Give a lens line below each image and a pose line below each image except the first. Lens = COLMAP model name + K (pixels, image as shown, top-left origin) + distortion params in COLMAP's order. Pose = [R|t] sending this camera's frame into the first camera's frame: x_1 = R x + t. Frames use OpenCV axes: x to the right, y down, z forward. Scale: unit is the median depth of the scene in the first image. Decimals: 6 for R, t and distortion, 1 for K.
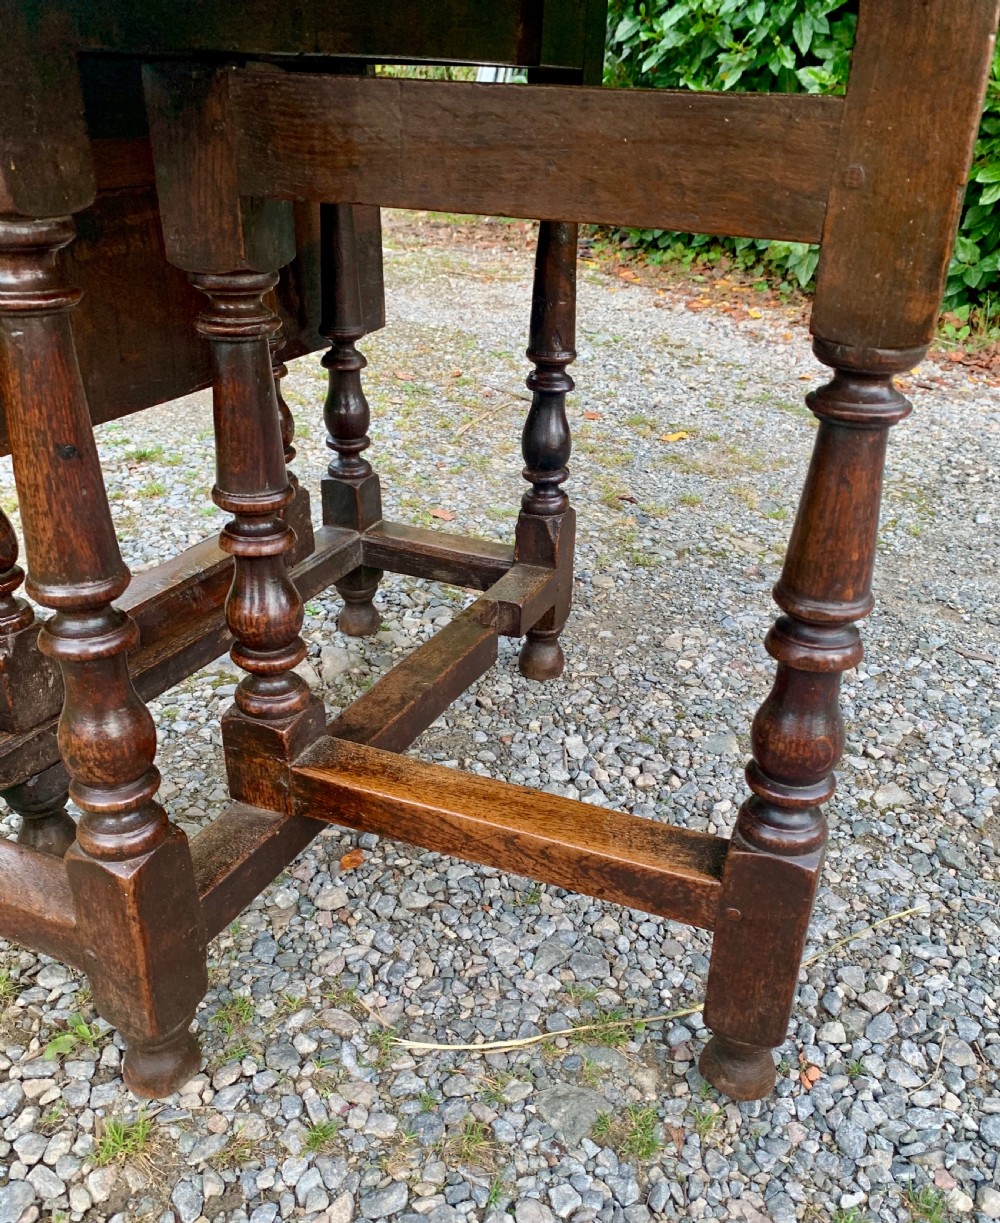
lens RADIAL K [[1058.4, 0, 498.9], [0, 1058.4, 687.9], [0, 0, 1]] dist [0.042711, -0.066780]
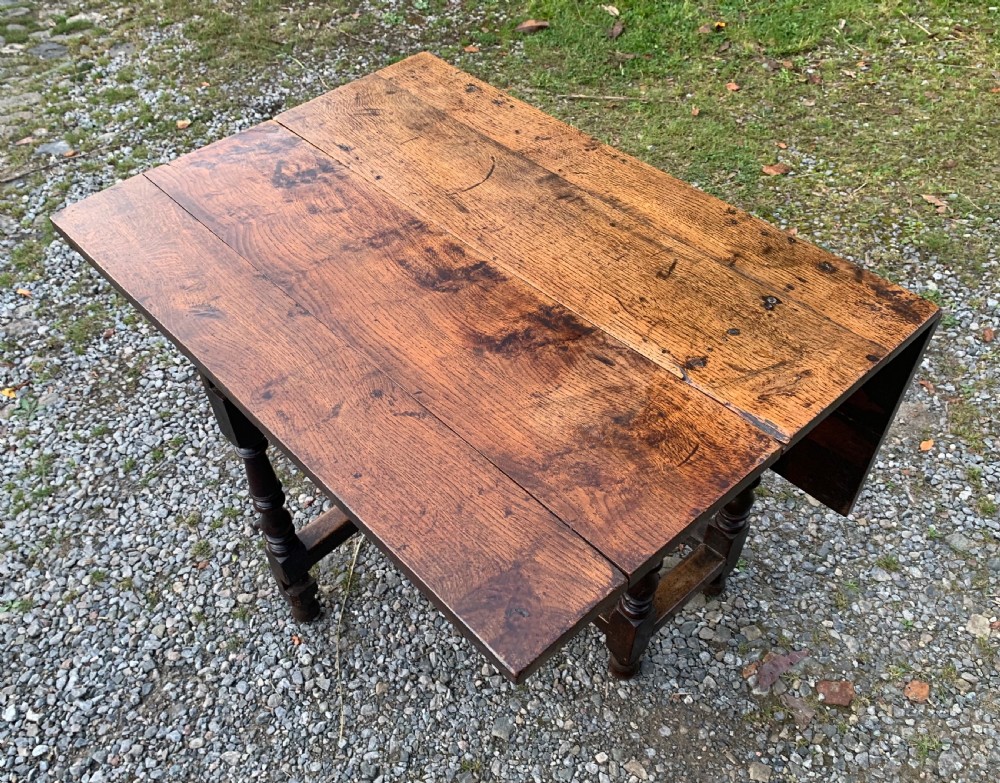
lens RADIAL K [[860.0, 0, 475.1], [0, 860.0, 403.4], [0, 0, 1]] dist [0.048056, -0.070737]
pose [[-0.387097, 0.648562, -0.655380, 1.047421], [-0.451142, 0.486675, 0.748076, -1.569427], [0.804131, 0.585247, 0.104203, 0.731227]]
